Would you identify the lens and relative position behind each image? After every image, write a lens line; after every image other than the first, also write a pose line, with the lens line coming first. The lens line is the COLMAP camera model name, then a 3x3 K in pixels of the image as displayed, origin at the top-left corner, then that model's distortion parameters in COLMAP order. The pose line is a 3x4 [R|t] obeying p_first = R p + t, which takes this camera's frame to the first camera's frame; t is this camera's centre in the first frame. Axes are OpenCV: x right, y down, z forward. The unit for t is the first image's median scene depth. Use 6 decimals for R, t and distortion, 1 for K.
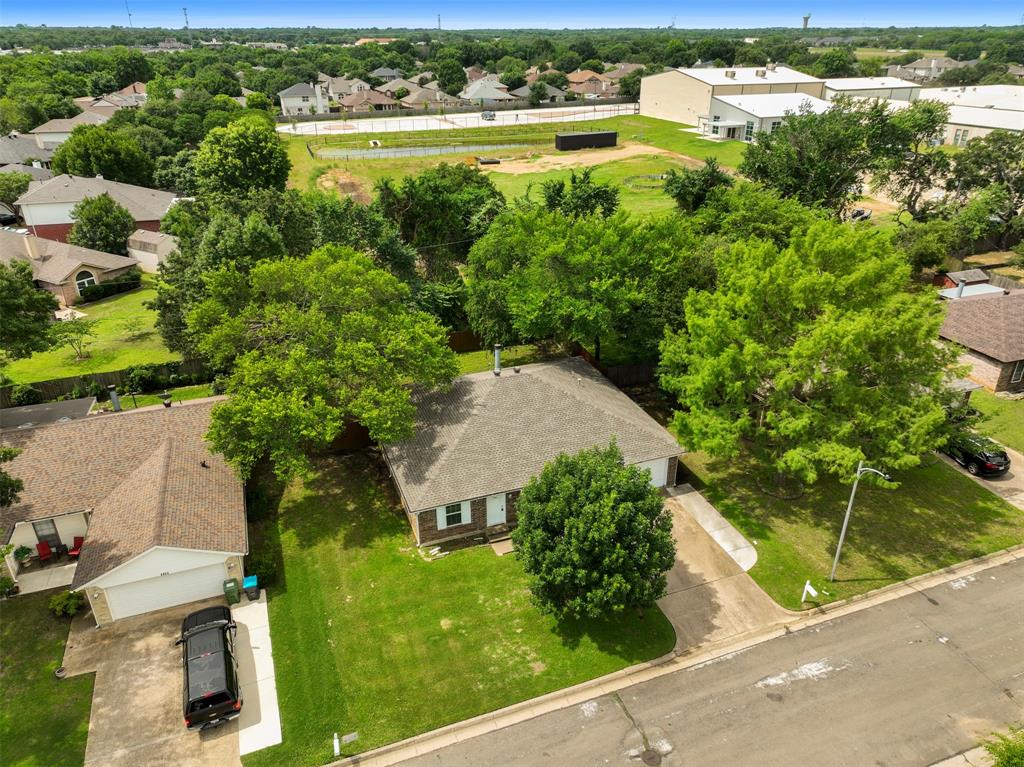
lens RADIAL K [[723.6, 0, 510.5], [0, 723.6, 399.0], [0, 0, 1]] dist [0.001765, 0.004843]
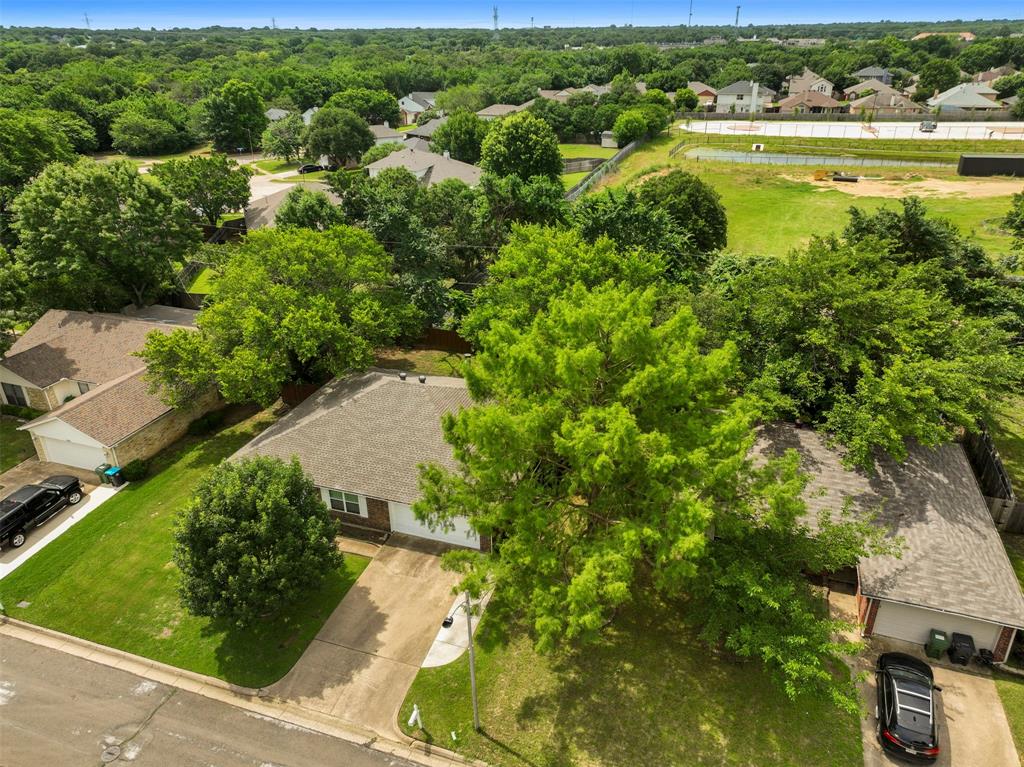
lens RADIAL K [[731.0, 0, 512.0], [0, 731.0, 383.5], [0, 0, 1]] dist [-0.005235, 0.026690]
pose [[0.767186, 0.274294, -0.579817, 0.358859], [-0.284211, 0.955739, 0.076076, -0.076152], [0.575021, 0.106426, 0.811187, 0.148703]]
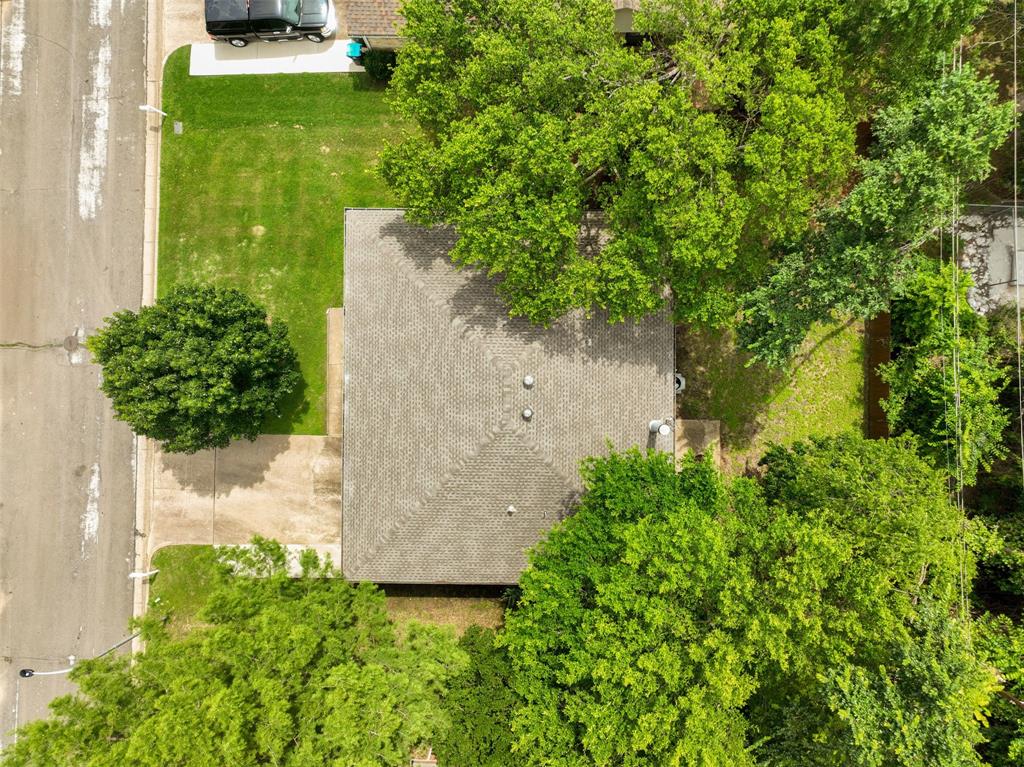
lens RADIAL K [[731.0, 0, 512.0], [0, 731.0, 383.5], [0, 0, 1]] dist [-0.005235, 0.026690]
pose [[-0.354677, 0.934965, -0.006644, -0.002364], [-0.403819, -0.146771, 0.902989, -0.334967], [0.843288, 0.322952, 0.429613, 0.377582]]
